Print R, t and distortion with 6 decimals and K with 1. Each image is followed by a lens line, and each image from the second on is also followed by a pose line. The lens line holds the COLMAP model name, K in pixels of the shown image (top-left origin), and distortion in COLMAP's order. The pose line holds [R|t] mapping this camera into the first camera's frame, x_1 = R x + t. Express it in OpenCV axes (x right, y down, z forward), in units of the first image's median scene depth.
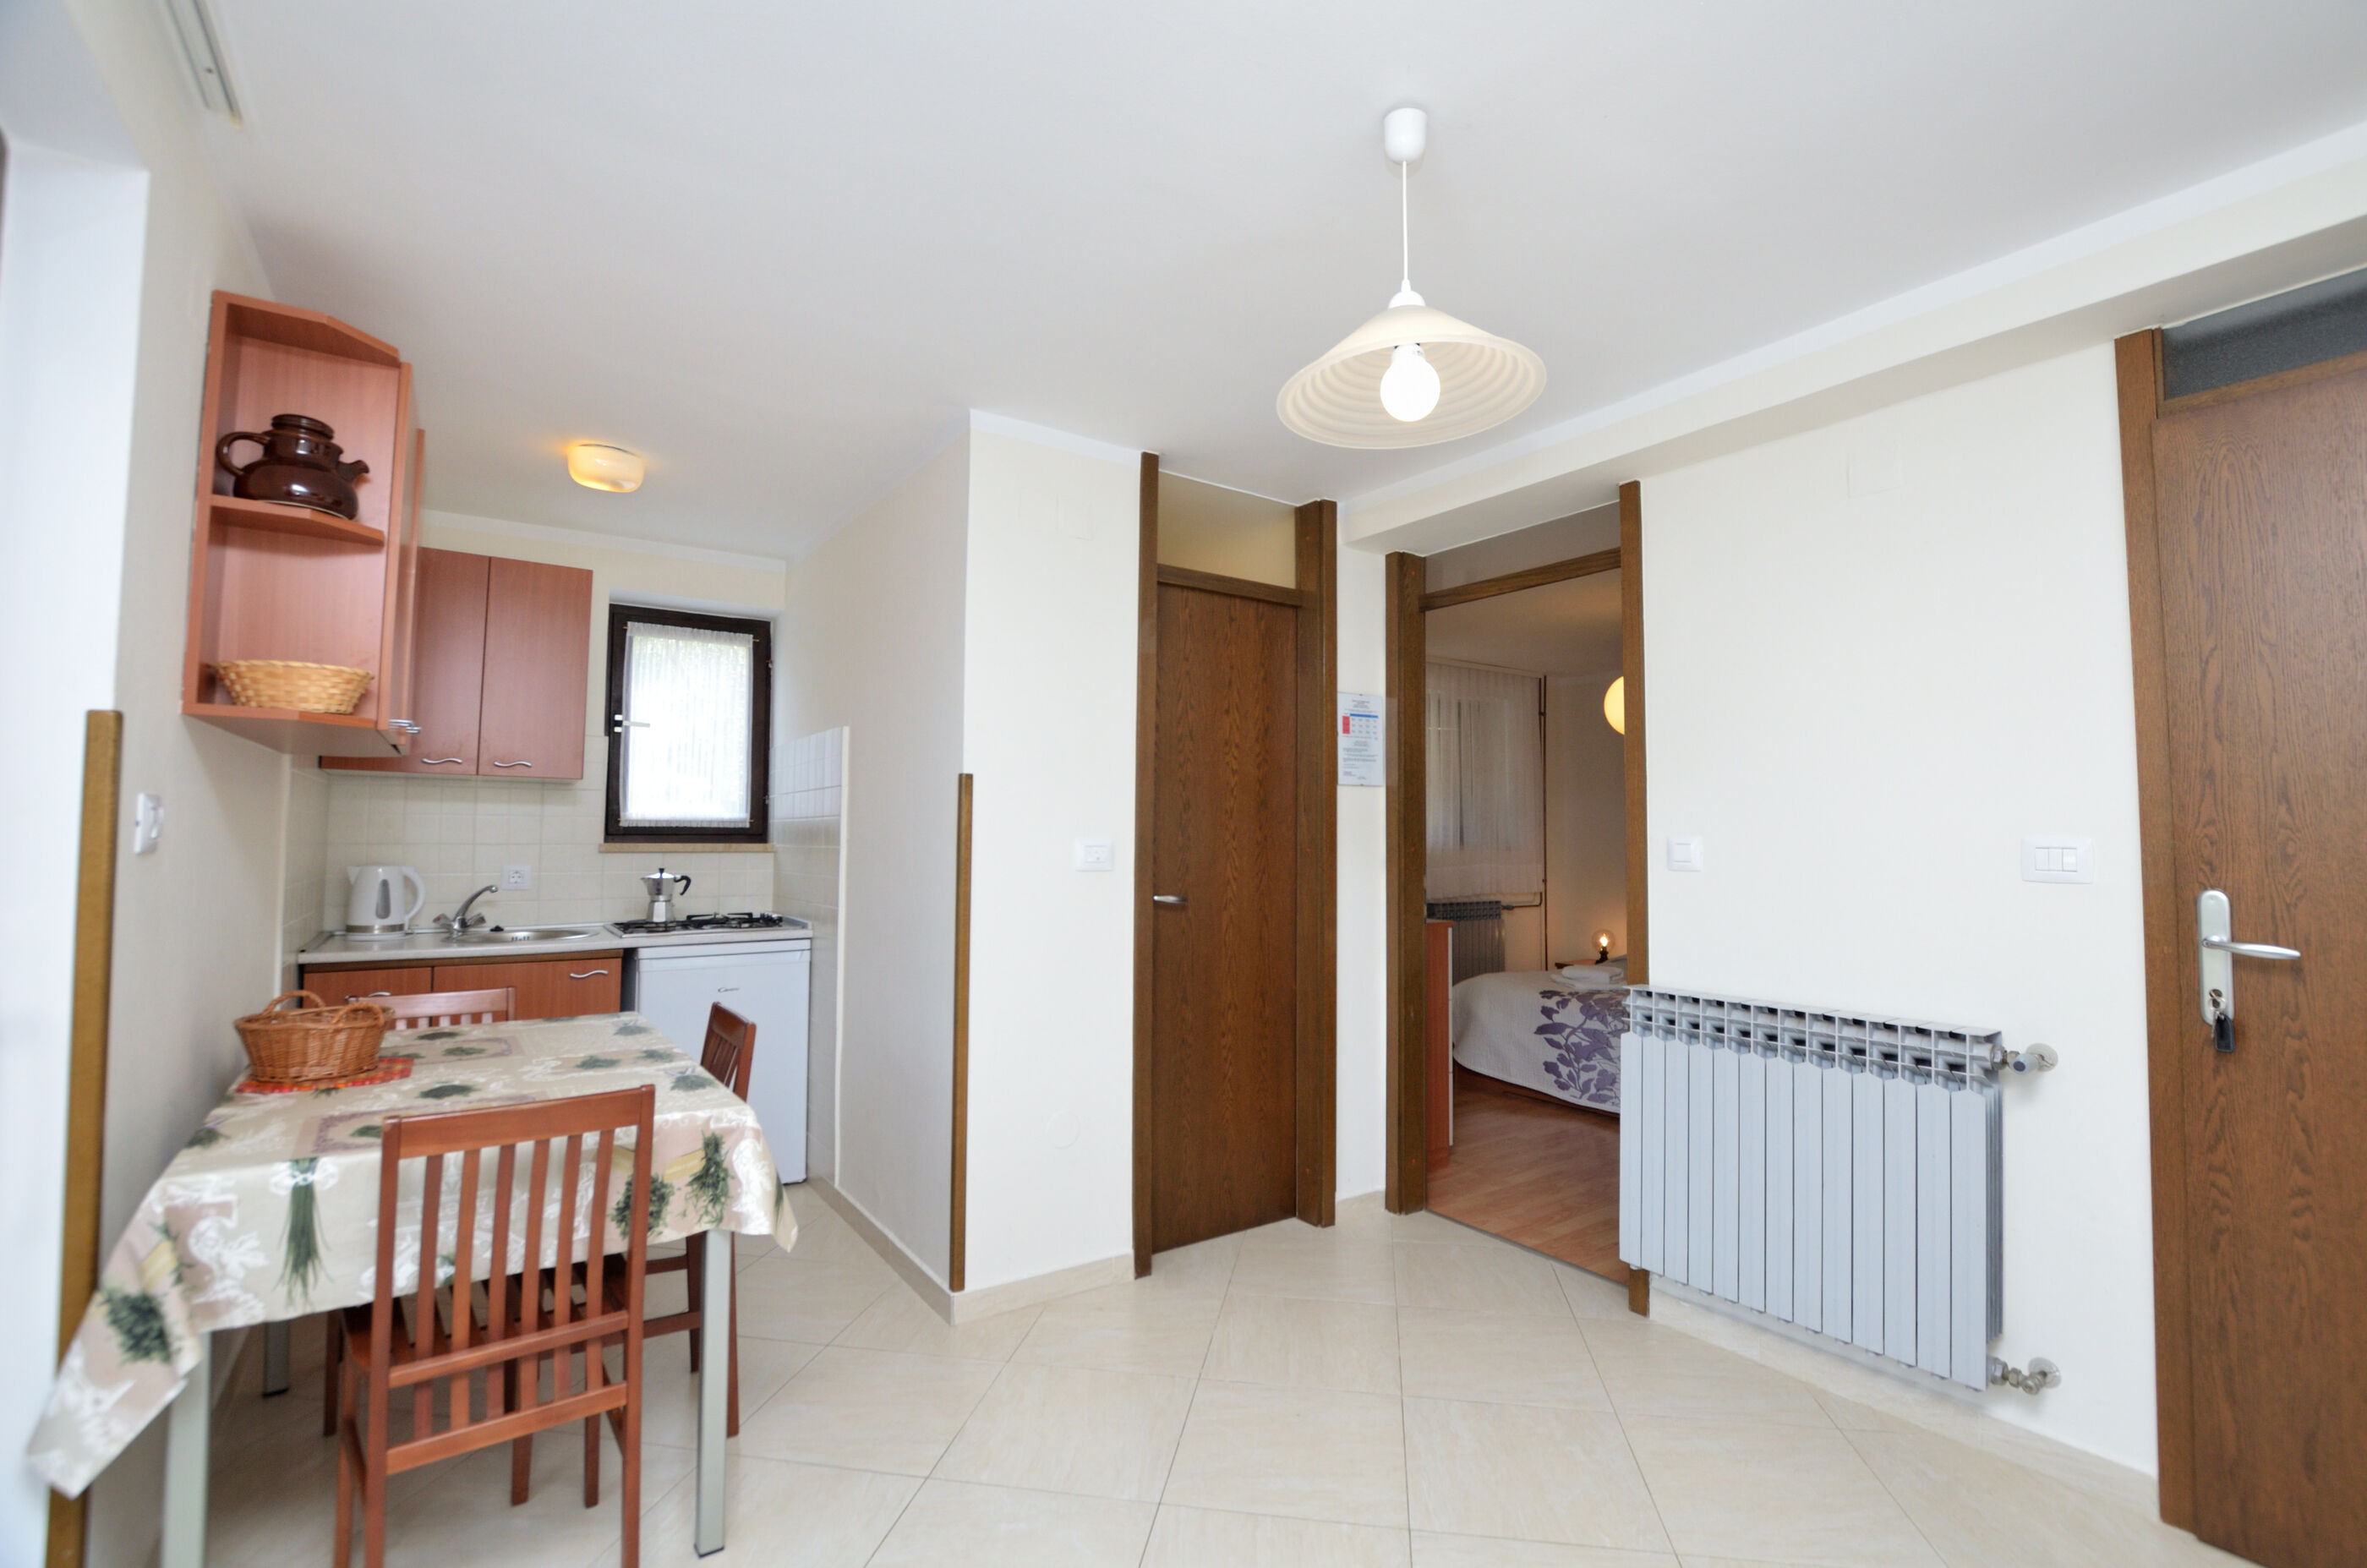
lens RADIAL K [[1025.1, 0, 1203.5], [0, 1025.1, 782.2], [0, 0, 1]] dist [-0.030254, 0.003190]
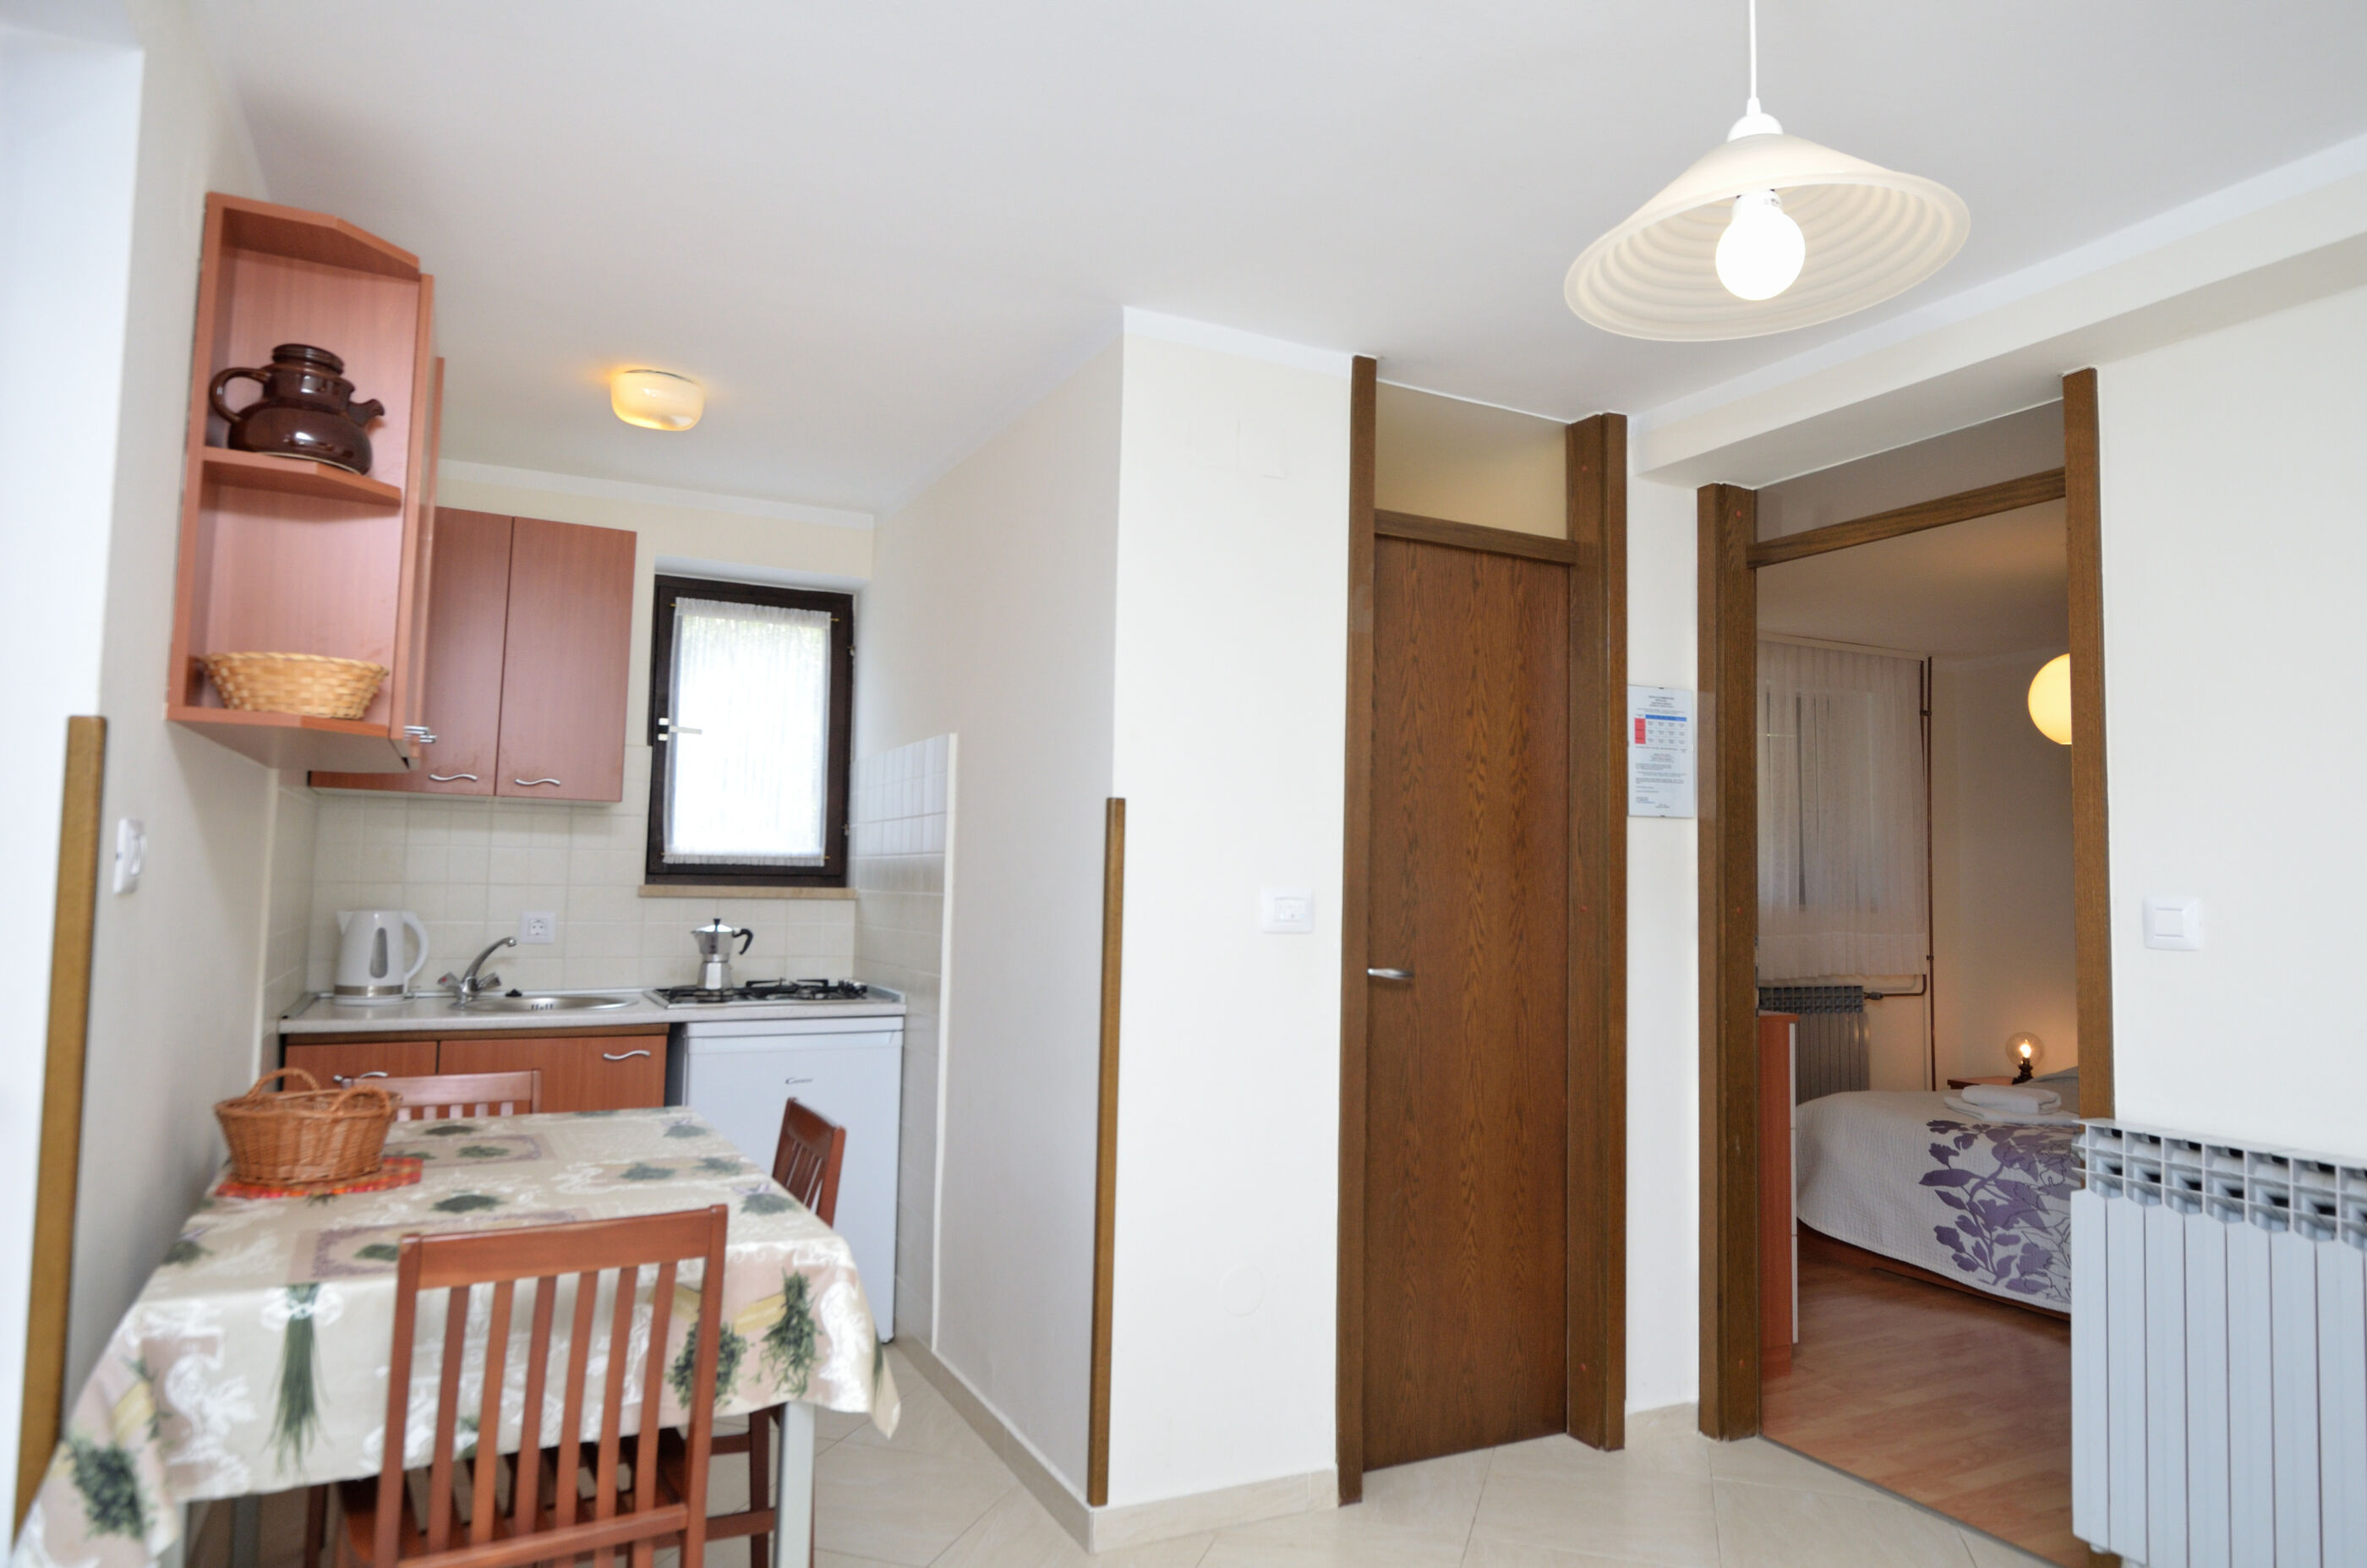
lens RADIAL K [[1415.2, 0, 1213.1], [0, 1415.2, 781.4], [0, 0, 1]] dist [-0.006539, 0.004159]
pose [[0.989903, 0.003587, -0.141698, -0.015902], [-0.006266, 0.999810, -0.018466, -0.001625], [0.141605, 0.019167, 0.989738, -0.004121]]
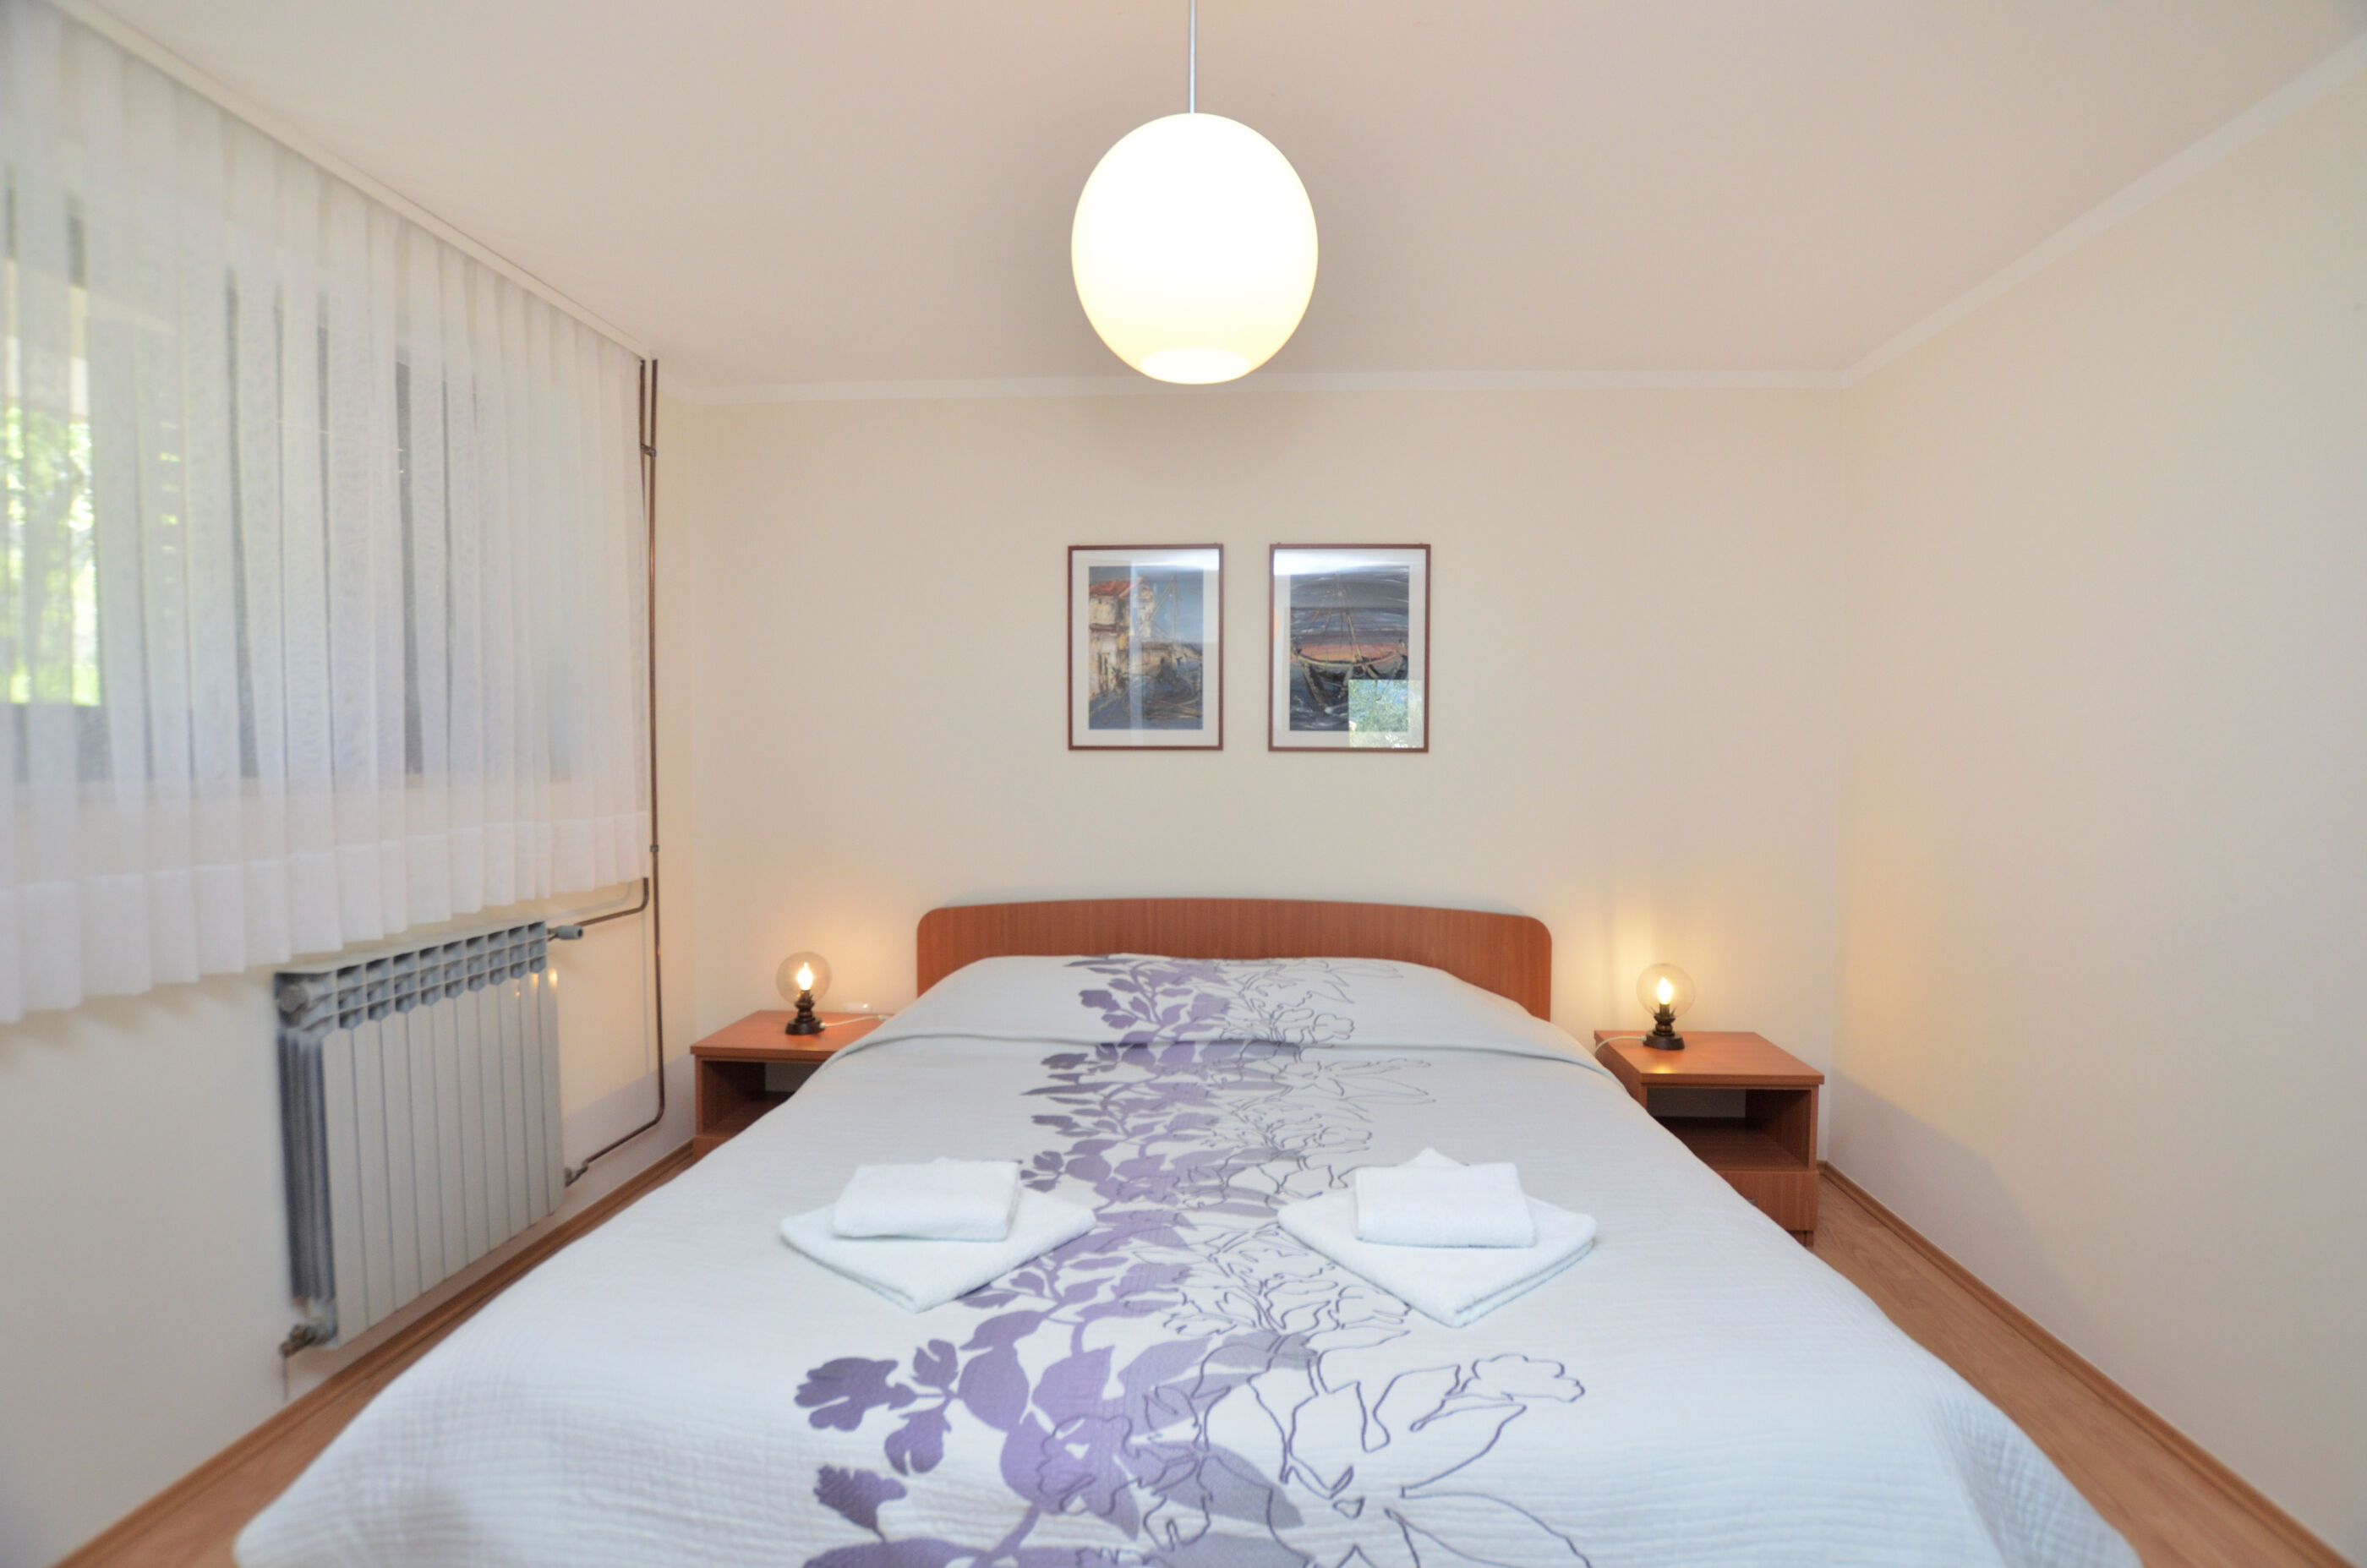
lens RADIAL K [[1025.1, 0, 1207.4], [0, 1025.1, 745.3], [0, 0, 1]] dist [-0.030254, 0.003190]
pose [[0.617738, -0.020997, 0.786104, 0.378731], [-0.033363, 0.998044, 0.052875, 0.062823], [-0.785676, -0.058889, 0.615829, 1.460023]]
